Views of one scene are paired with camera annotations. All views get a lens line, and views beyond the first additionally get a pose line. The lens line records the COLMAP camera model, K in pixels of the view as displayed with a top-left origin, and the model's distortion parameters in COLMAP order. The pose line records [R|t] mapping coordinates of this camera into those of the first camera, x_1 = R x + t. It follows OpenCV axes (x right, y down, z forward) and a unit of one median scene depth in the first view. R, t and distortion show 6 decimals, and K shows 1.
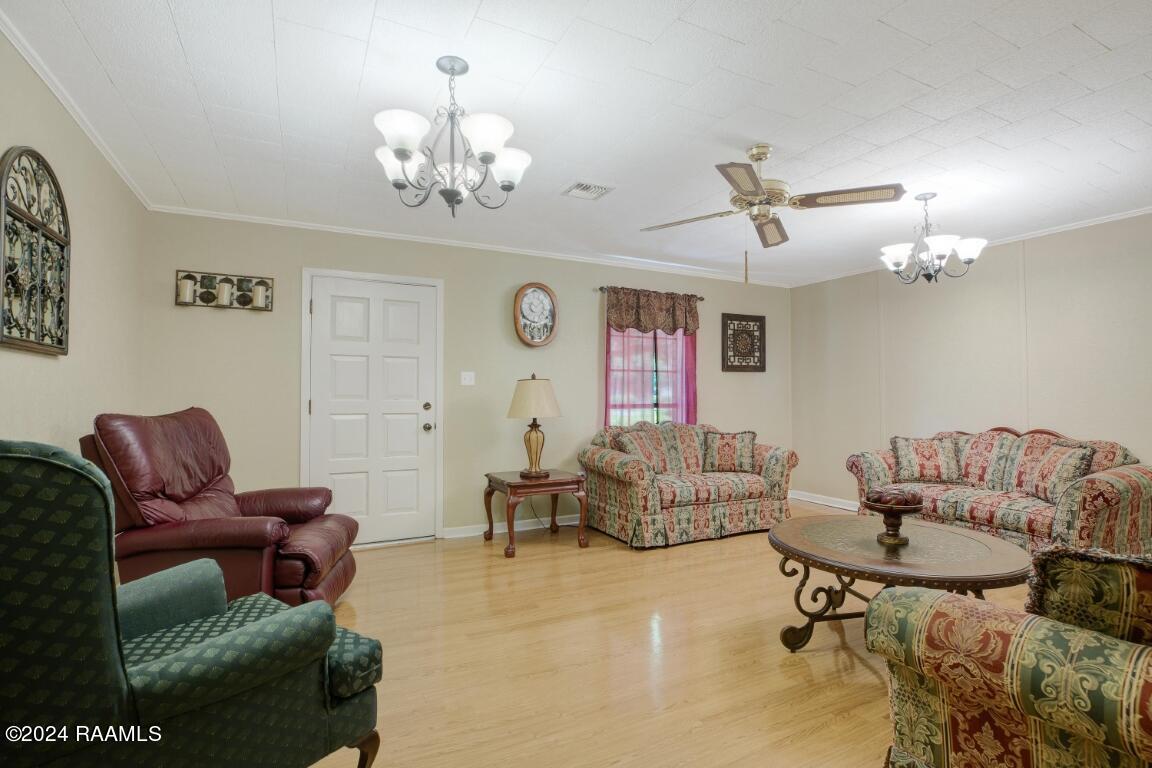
lens RADIAL K [[525.2, 0, 574.3], [0, 525.2, 383.8], [0, 0, 1]] dist [-0.017365, 0.000690]
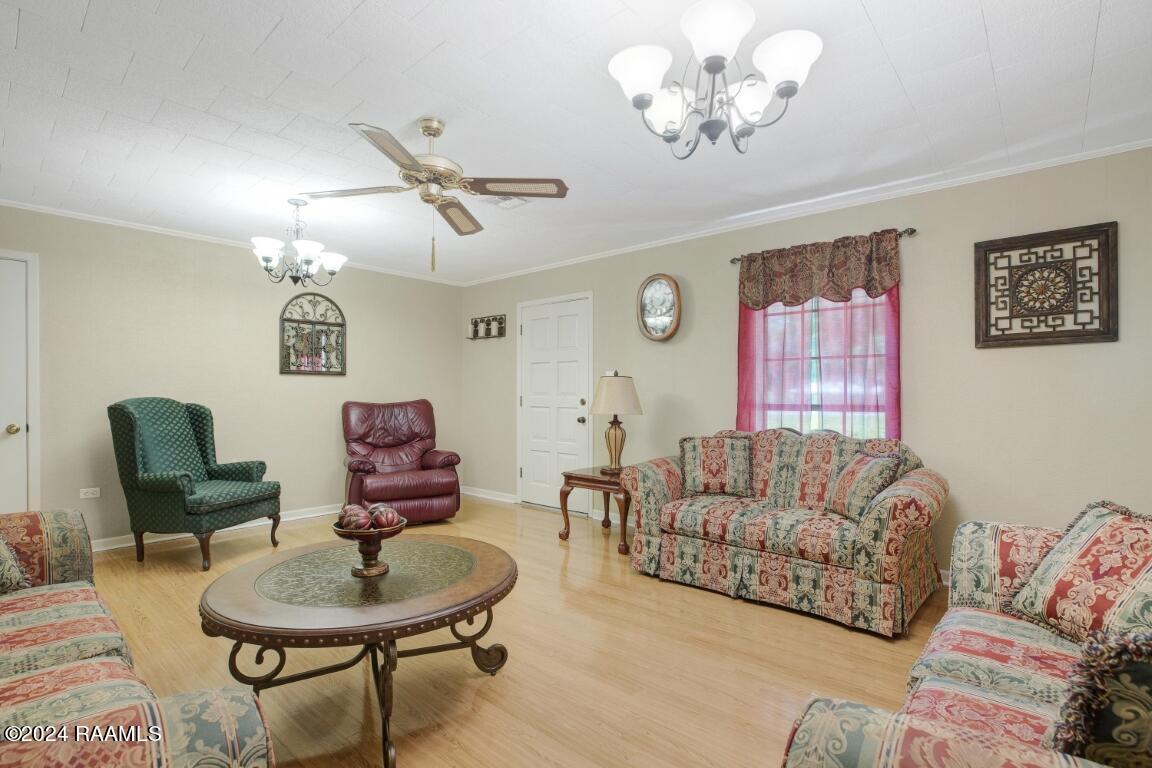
lens RADIAL K [[525.2, 0, 576.4], [0, 525.2, 390.4], [0, 0, 1]] dist [-0.017365, 0.000690]
pose [[0.417857, -0.006303, -0.908491, 0.801711], [0.019643, 0.999805, 0.002098, 0.014585], [0.908300, -0.018723, 0.417900, 0.514526]]
